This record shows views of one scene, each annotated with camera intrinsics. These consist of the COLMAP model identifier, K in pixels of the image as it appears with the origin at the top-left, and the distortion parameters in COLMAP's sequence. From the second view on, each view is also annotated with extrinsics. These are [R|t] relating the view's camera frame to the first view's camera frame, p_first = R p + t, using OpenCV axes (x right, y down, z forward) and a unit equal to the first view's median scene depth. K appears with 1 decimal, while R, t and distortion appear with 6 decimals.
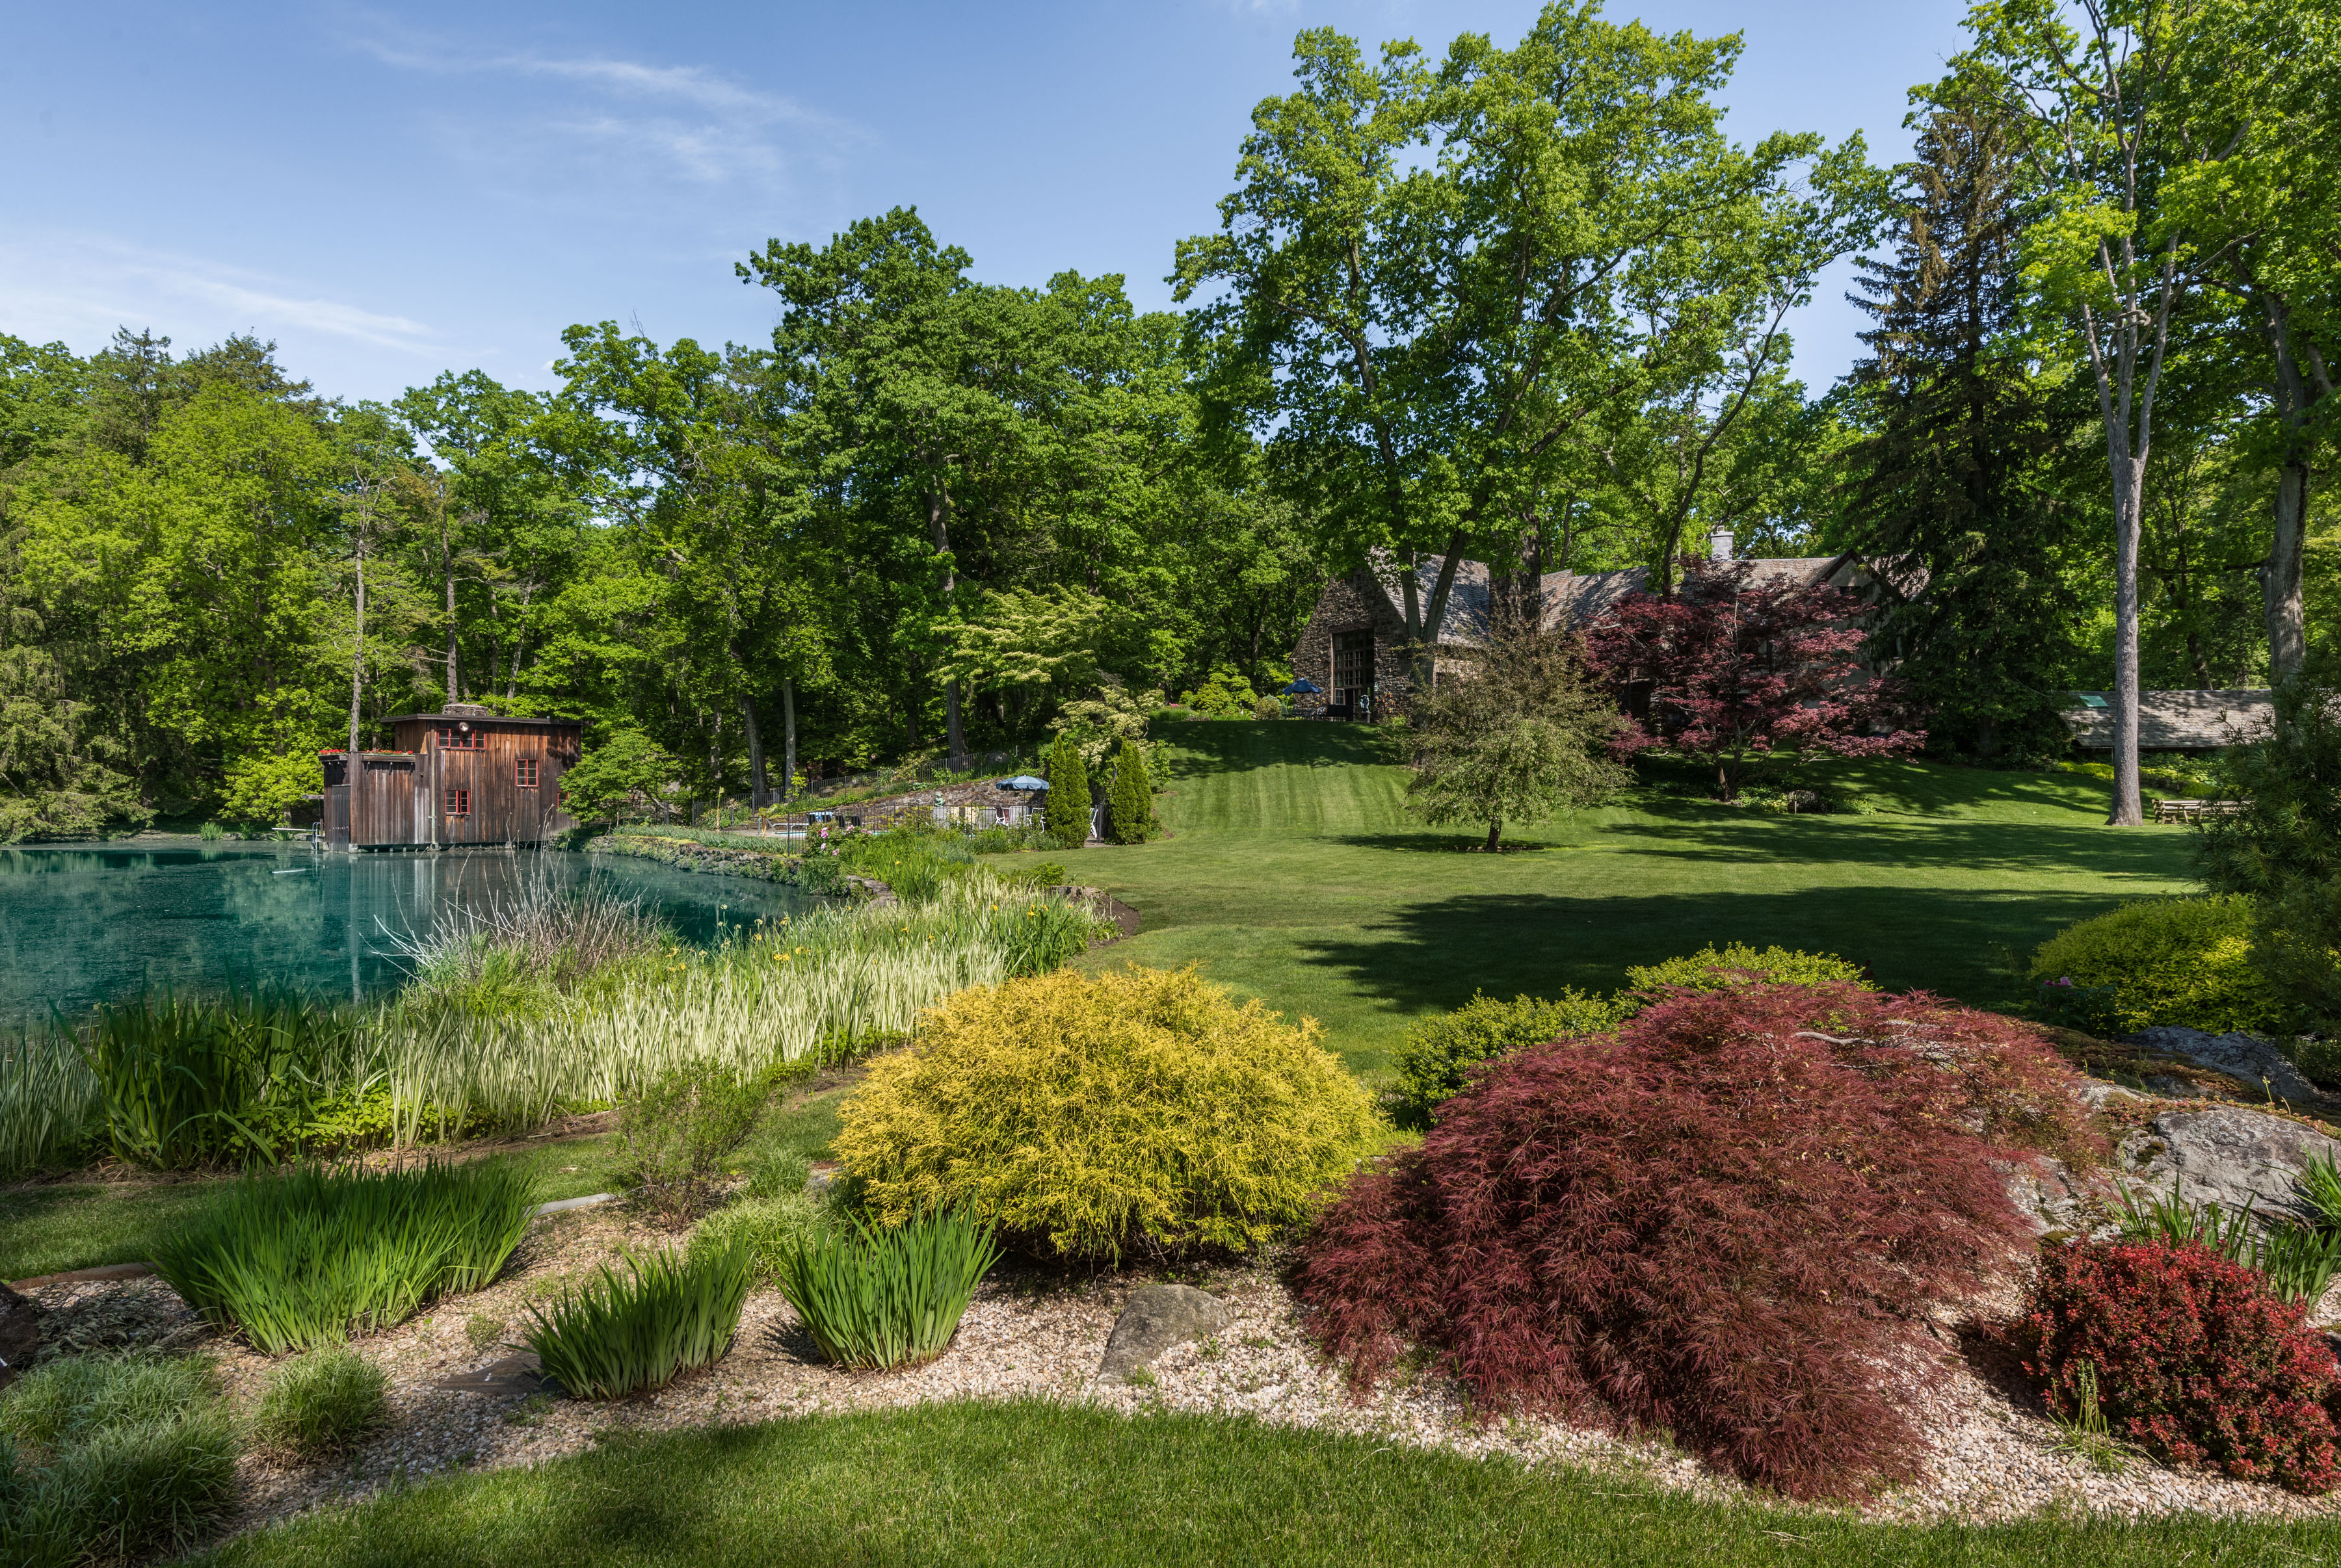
lens RADIAL K [[1305.7, 0, 1171.5], [0, 1305.7, 794.9], [0, 0, 1]] dist [-0.000298, 0.000415]
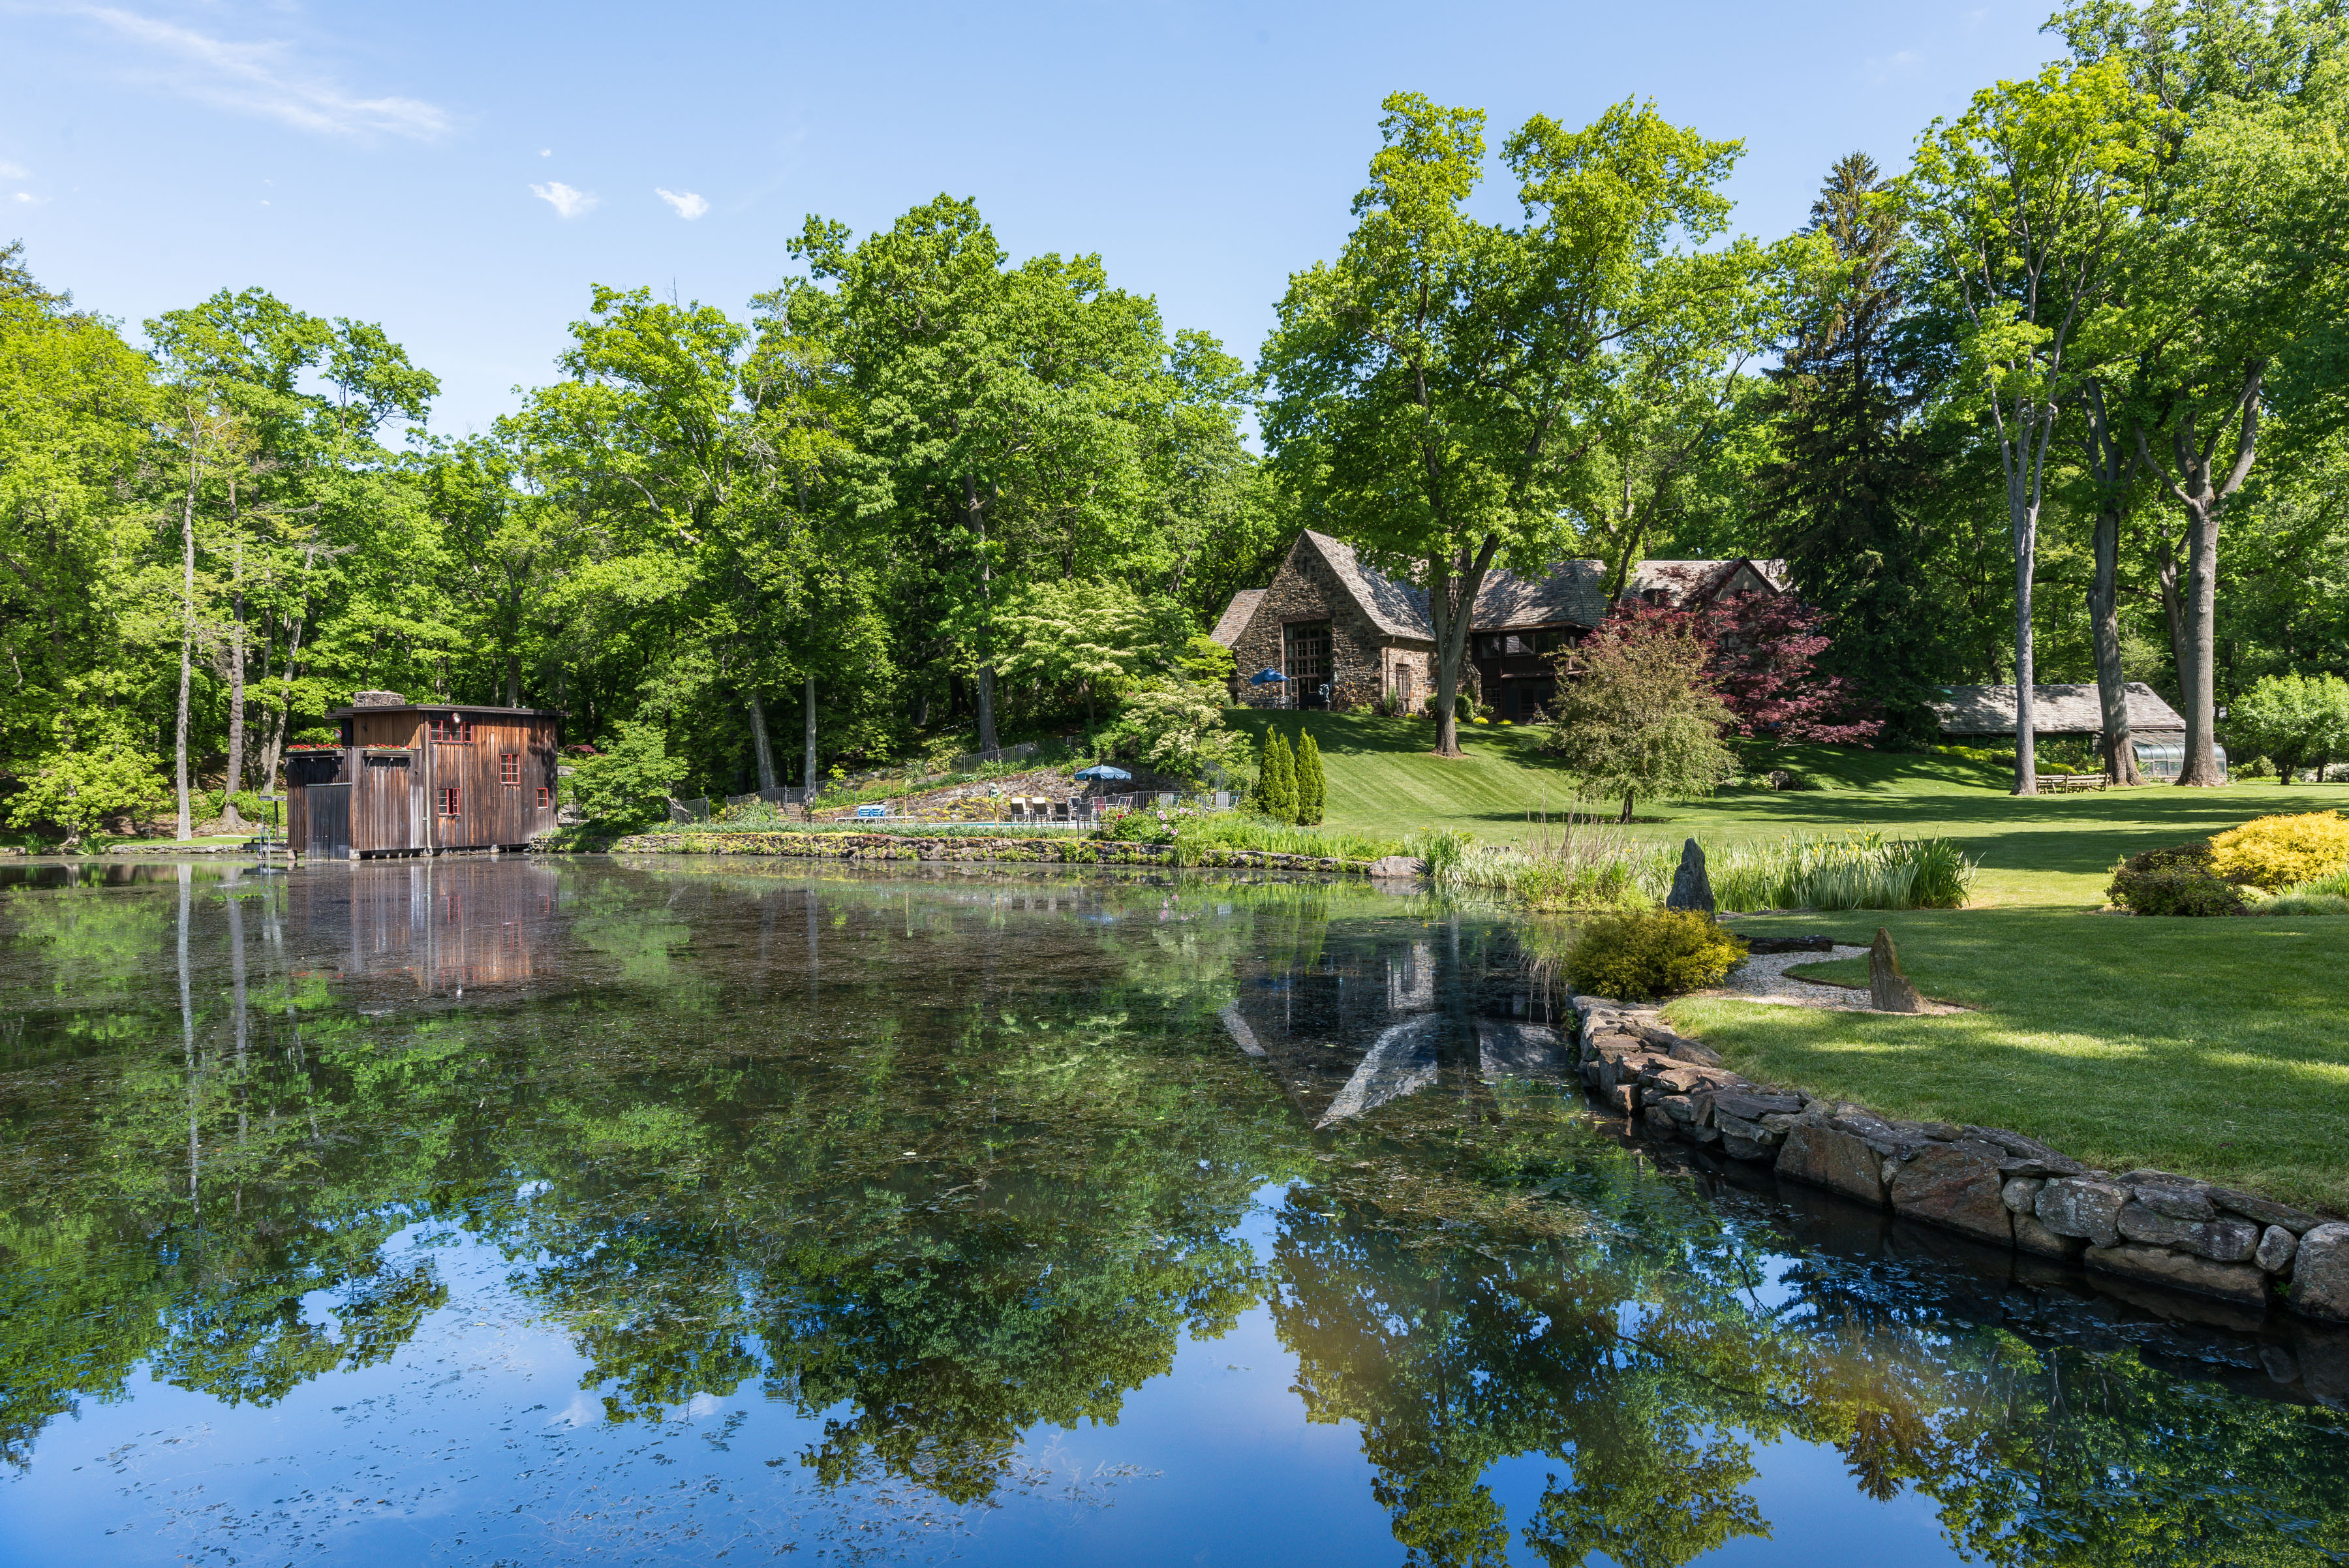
lens RADIAL K [[1604.6, 0, 1173.5], [0, 1604.6, 773.5], [0, 0, 1]] dist [0.000114, 0.003719]
pose [[0.960628, -0.011214, 0.277612, -0.386702], [0.014459, 0.999849, -0.009642, 0.004115], [-0.277461, 0.013276, 0.960645, -0.211029]]
